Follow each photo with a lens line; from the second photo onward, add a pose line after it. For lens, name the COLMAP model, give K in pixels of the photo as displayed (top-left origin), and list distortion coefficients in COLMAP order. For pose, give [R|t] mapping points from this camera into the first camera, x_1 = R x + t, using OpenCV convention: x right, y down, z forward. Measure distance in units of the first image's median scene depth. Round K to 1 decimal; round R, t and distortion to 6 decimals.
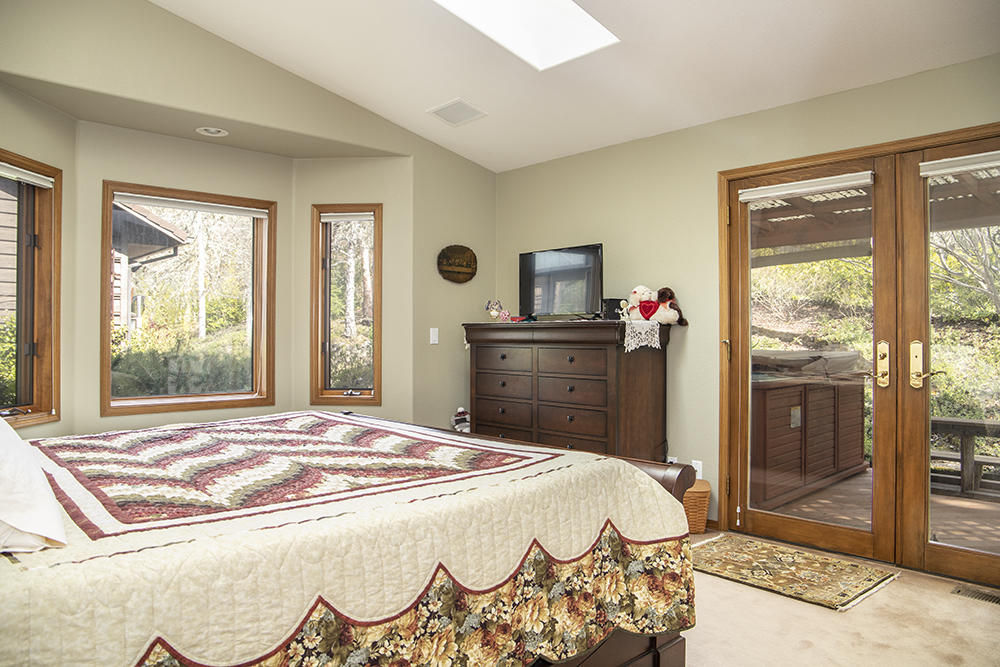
lens RADIAL K [[686.8, 0, 500.0], [0, 686.8, 333.5], [0, 0, 1]] dist [-0.131695, 0.085936]
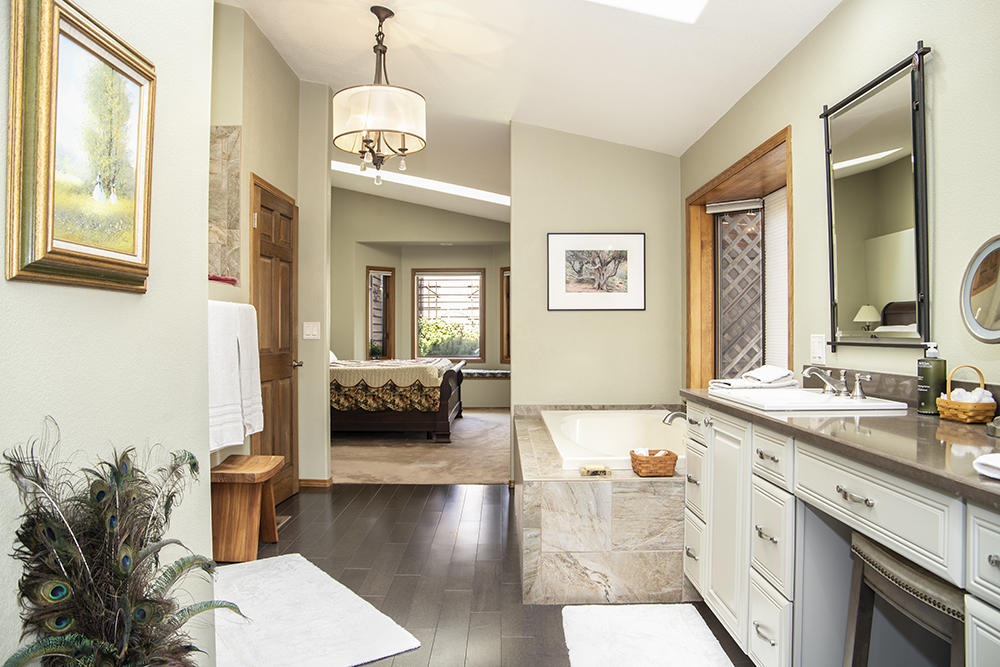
lens RADIAL K [[686.8, 0, 500.0], [0, 686.8, 333.5], [0, 0, 1]] dist [-0.131695, 0.085936]
pose [[0.730491, -0.000461, -0.682922, 1.643388], [0.007182, 0.999950, 0.007007, -0.003157], [0.682885, -0.010024, 0.730457, -0.777843]]
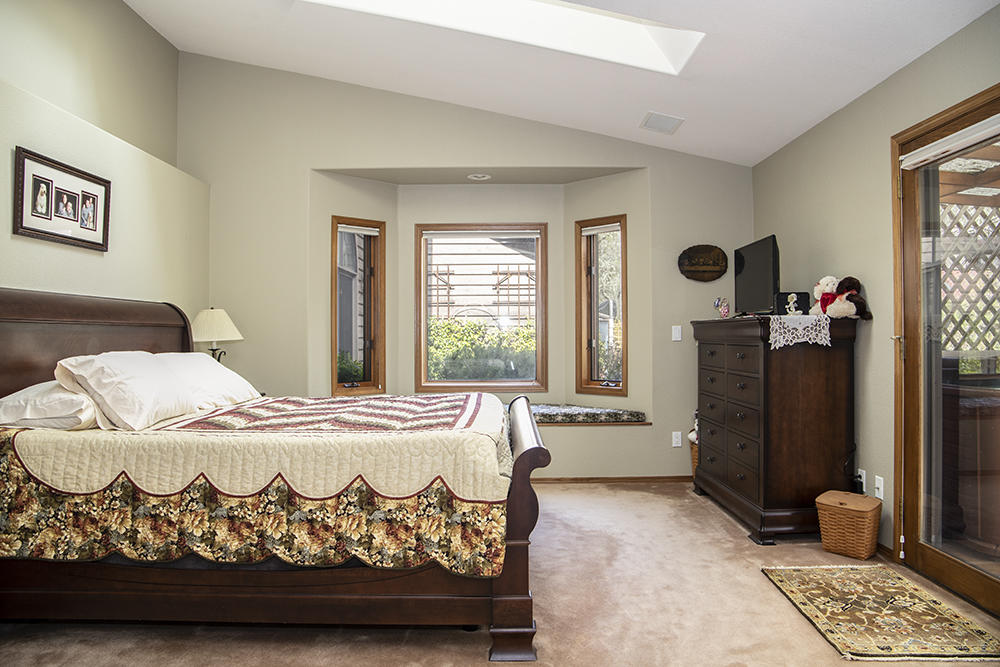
lens RADIAL K [[686.8, 0, 500.0], [0, 686.8, 333.5], [0, 0, 1]] dist [-0.131695, 0.085936]
pose [[0.729793, -0.007807, -0.683624, 0.604154], [0.010453, 0.999945, -0.000260, 0.002004], [0.683588, -0.006956, 0.729835, 0.071264]]
